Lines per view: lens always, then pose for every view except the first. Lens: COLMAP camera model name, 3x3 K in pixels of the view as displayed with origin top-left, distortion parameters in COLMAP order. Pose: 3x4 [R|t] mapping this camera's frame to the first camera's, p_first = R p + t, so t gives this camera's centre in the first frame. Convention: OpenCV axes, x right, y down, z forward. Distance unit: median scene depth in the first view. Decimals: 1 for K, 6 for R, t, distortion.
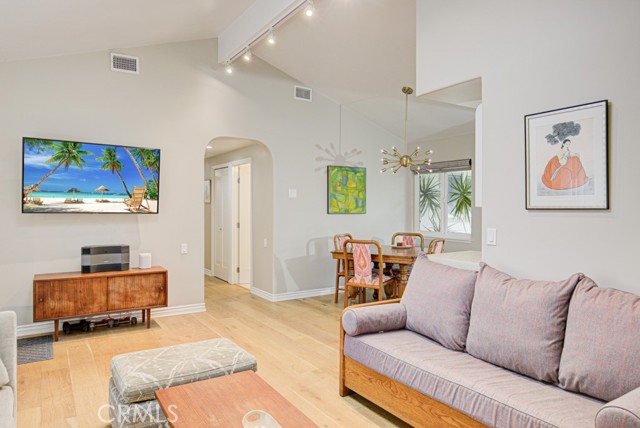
lens RADIAL K [[410.7, 0, 320.3], [0, 410.7, 204.5], [0, 0, 1]] dist [0.001667, 0.000929]
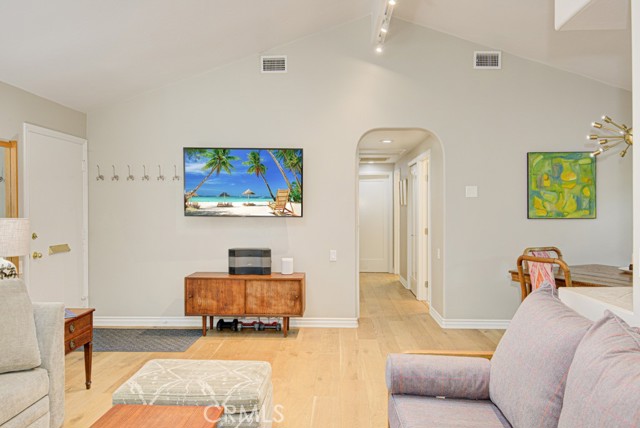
lens RADIAL K [[458.6, 0, 321.1], [0, 458.6, 209.4], [0, 0, 1]] dist [0.003930, 0.000872]
pose [[0.820609, -0.003679, -0.571479, 0.262483], [0.007660, 0.999960, 0.004561, -0.000251], [0.571439, -0.008120, 0.820604, 0.174012]]
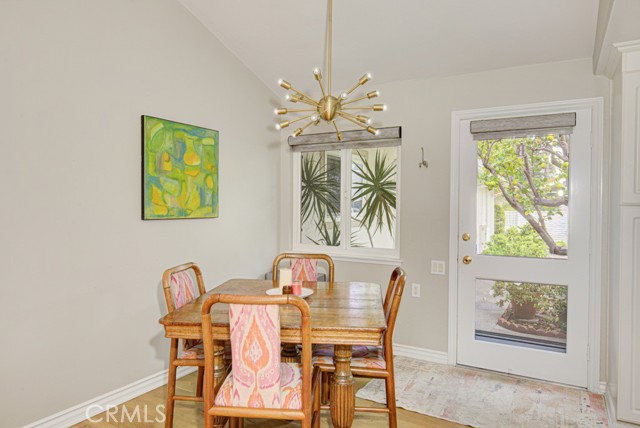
lens RADIAL K [[419.1, 0, 320.0], [0, 419.1, 214.0], [0, 0, 1]] dist [0.004944, 0.000883]
pose [[0.895424, -0.003318, 0.445201, -0.018208], [-0.008804, 0.999645, 0.025159, 0.003945], [-0.445127, -0.026447, 0.895077, 0.699558]]
